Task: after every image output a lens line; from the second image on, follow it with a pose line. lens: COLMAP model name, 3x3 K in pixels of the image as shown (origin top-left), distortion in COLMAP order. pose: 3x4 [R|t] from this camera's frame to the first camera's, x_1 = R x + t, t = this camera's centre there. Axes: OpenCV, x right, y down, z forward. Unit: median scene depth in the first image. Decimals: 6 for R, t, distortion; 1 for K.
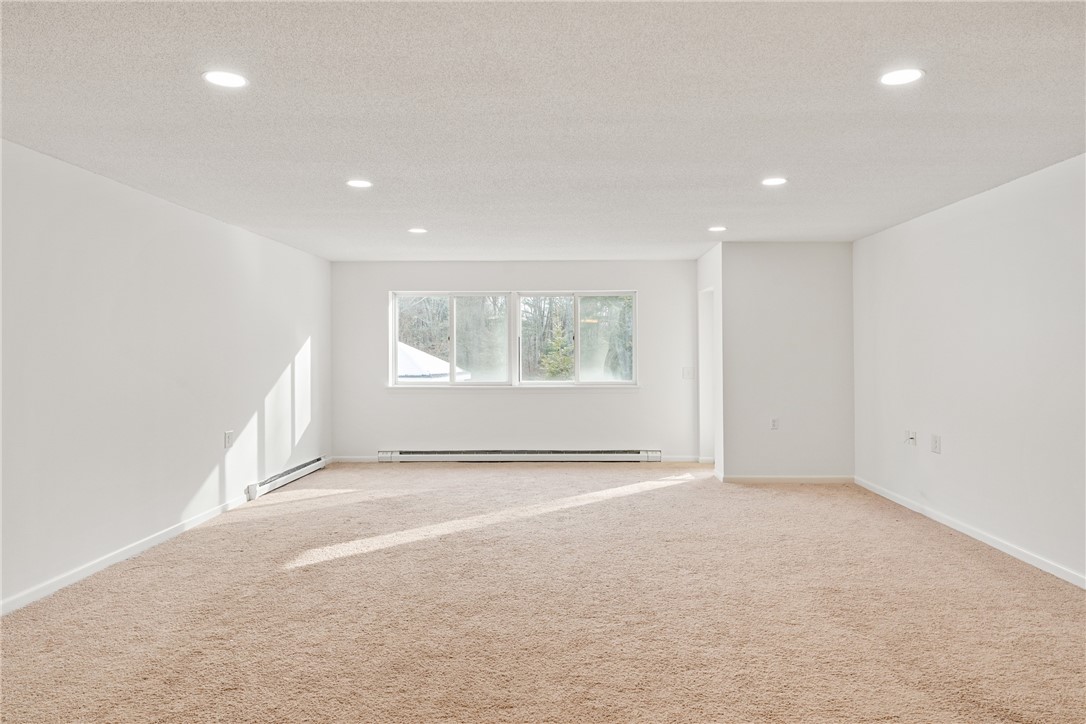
lens RADIAL K [[744.9, 0, 547.8], [0, 744.9, 360.2], [0, 0, 1]] dist [0.009355, -0.001122]
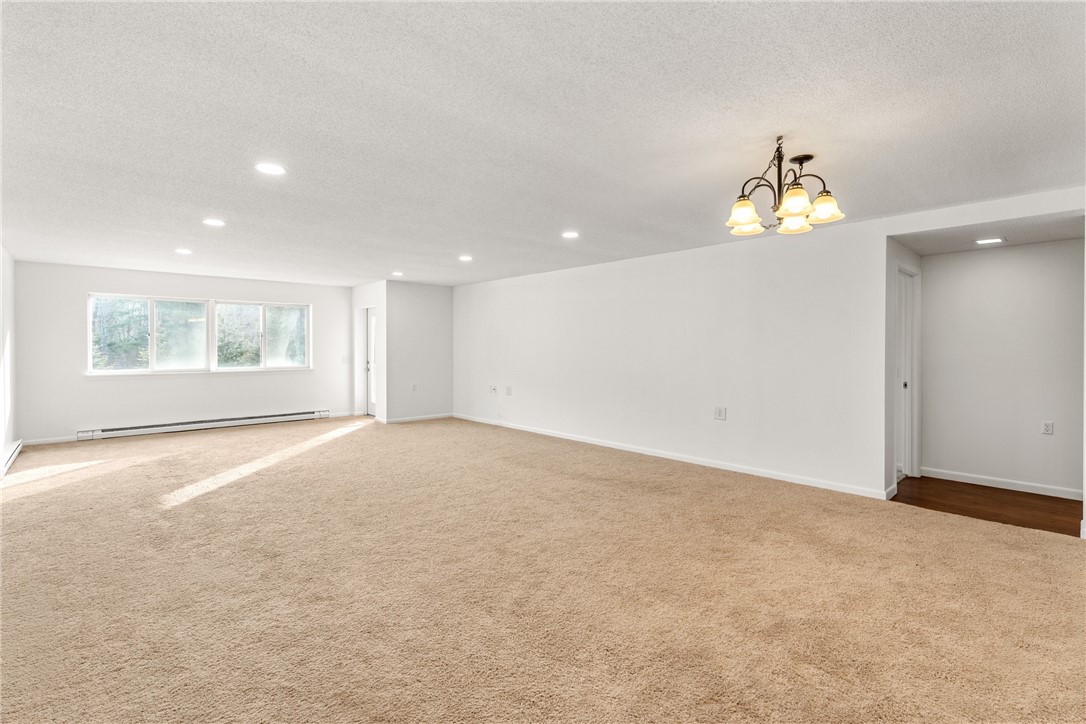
lens RADIAL K [[509.3, 0, 541.0], [0, 509.3, 355.7], [0, 0, 1]] dist [-0.001606, 0.001059]
pose [[0.725322, -0.009252, 0.688348, -0.263350], [0.005124, 0.999955, 0.008042, 0.003131], [-0.688391, -0.002306, 0.725336, -0.059038]]
